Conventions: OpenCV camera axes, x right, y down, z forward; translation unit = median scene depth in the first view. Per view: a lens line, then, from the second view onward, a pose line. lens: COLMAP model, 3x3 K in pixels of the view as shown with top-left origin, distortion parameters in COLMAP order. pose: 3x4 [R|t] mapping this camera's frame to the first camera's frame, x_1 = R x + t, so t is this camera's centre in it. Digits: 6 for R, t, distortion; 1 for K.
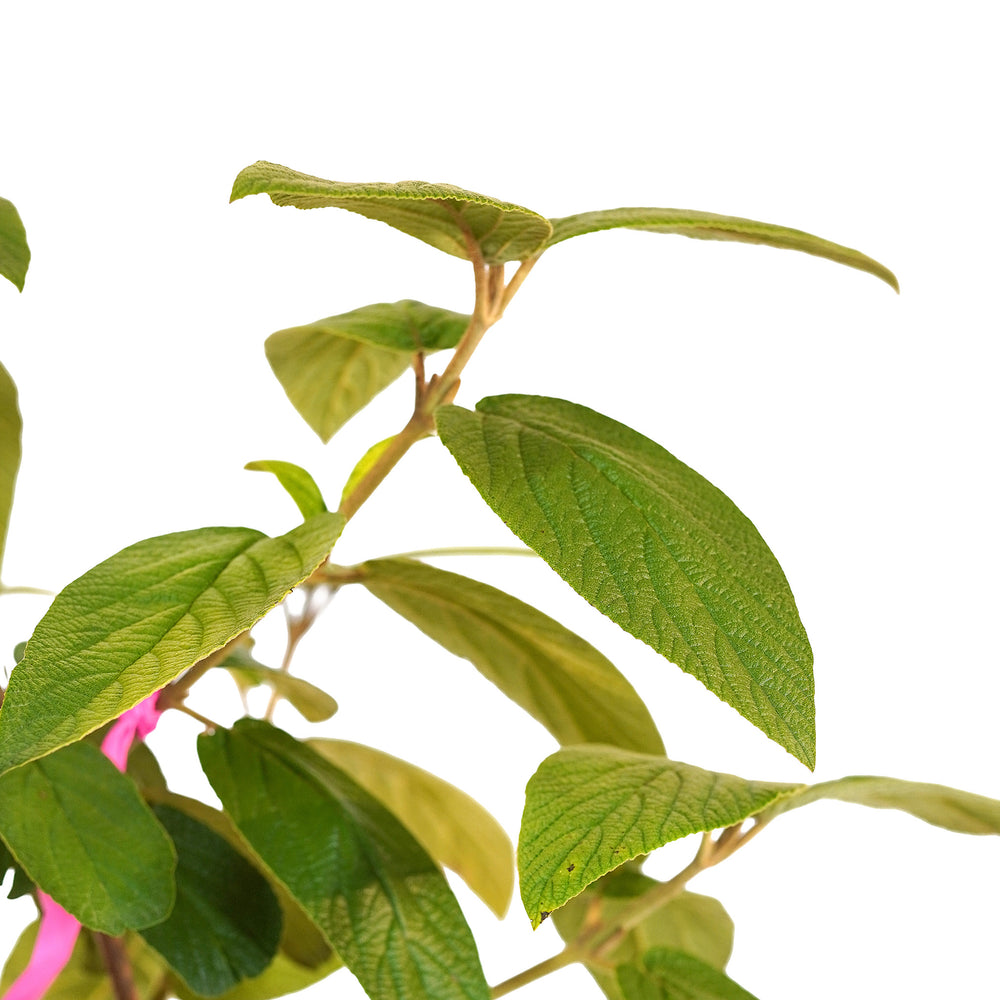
lens RADIAL K [[3679.5, 0, 500.0], [0, 3679.5, 500.0], [0, 0, 1]] dist [-0.017057, 5.477113]
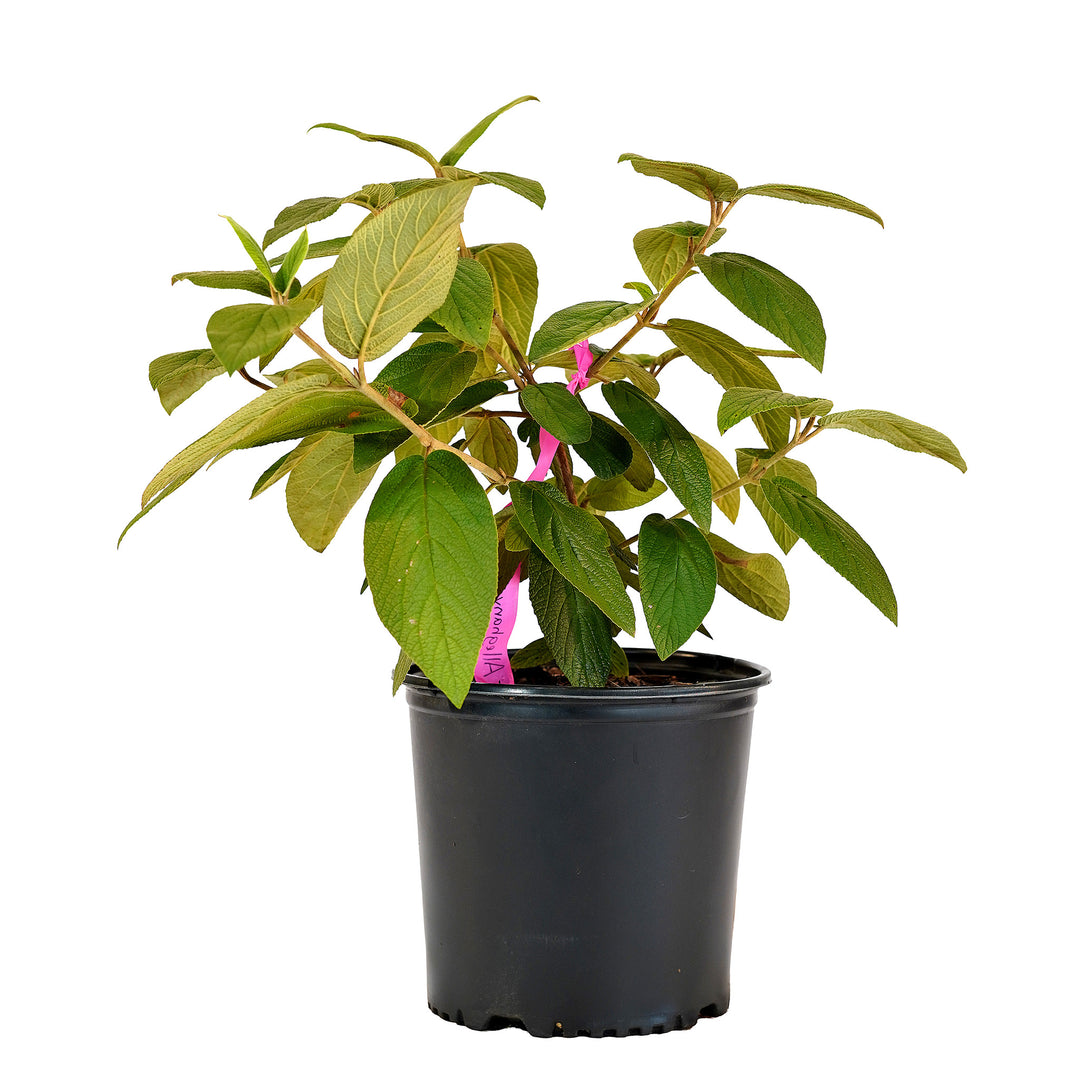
lens RADIAL K [[3973.8, 0, 540.0], [0, 3973.8, 540.0], [0, 0, 1]] dist [-0.017057, 5.477113]
pose [[0.992694, 0.025261, -0.117988, 0.214036], [-0.037430, 0.994070, -0.102097, 0.474039], [0.114709, 0.105767, 0.987753, -1.816694]]
